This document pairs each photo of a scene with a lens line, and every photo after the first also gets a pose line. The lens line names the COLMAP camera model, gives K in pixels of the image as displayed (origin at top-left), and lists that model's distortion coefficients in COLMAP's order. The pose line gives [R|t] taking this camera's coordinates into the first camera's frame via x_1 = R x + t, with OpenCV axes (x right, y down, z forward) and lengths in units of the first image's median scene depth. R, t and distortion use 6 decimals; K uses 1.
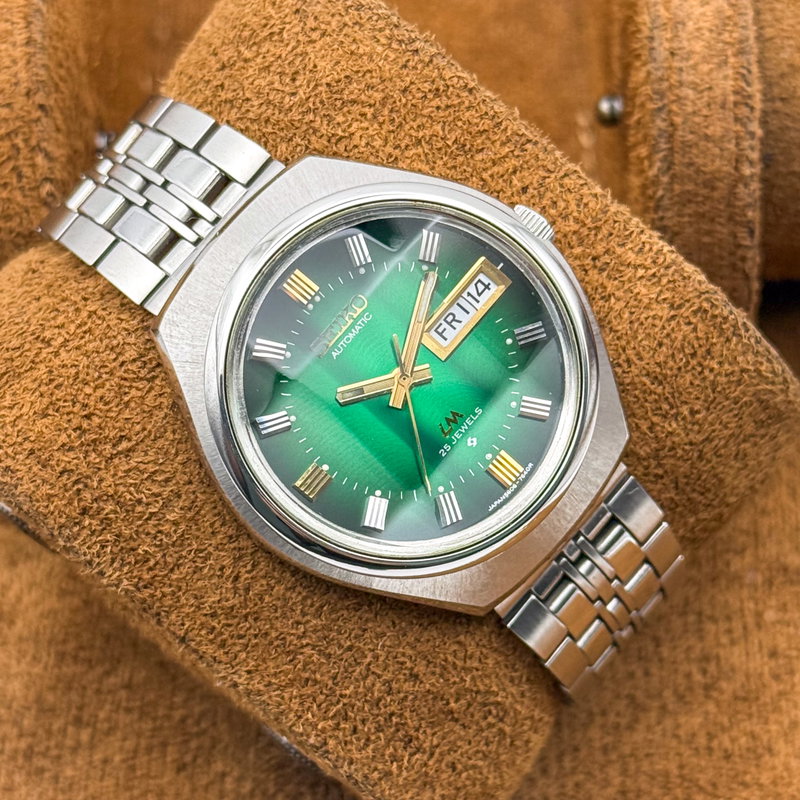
lens RADIAL K [[2483.3, 0, 422.8], [0, 2483.3, 401.3], [0, 0, 1]] dist [0.046742, 1.068537]
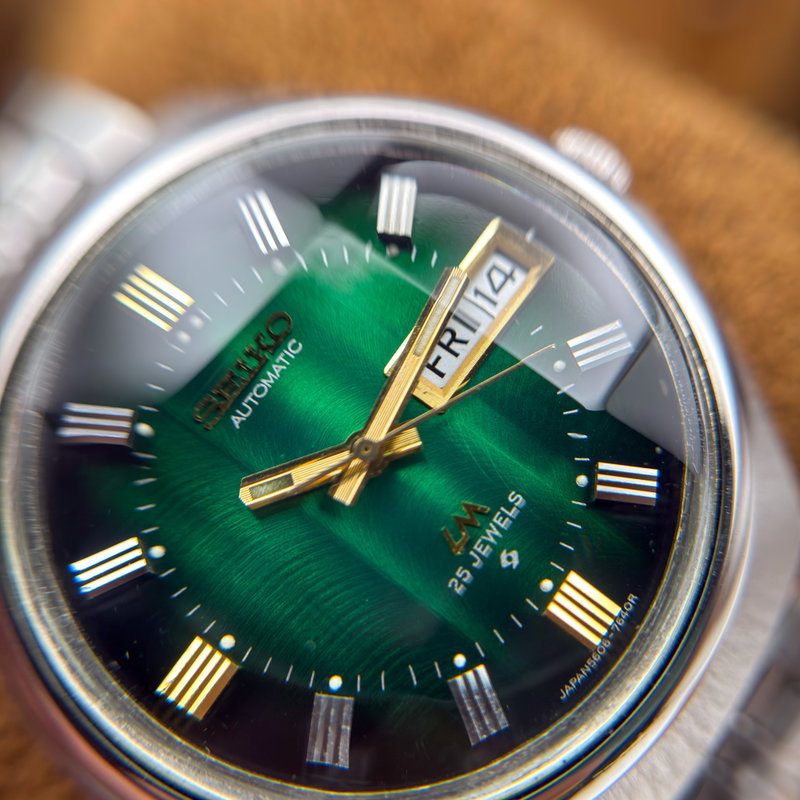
lens RADIAL K [[808.2, 0, 404.6], [0, 808.2, 453.1], [0, 0, 1]] dist [0.222503, -0.000237]
pose [[0.988110, -0.102833, -0.114302, 0.019304], [0.092992, 0.991741, -0.088332, 0.007057], [0.122442, 0.076652, 0.989511, 0.799884]]
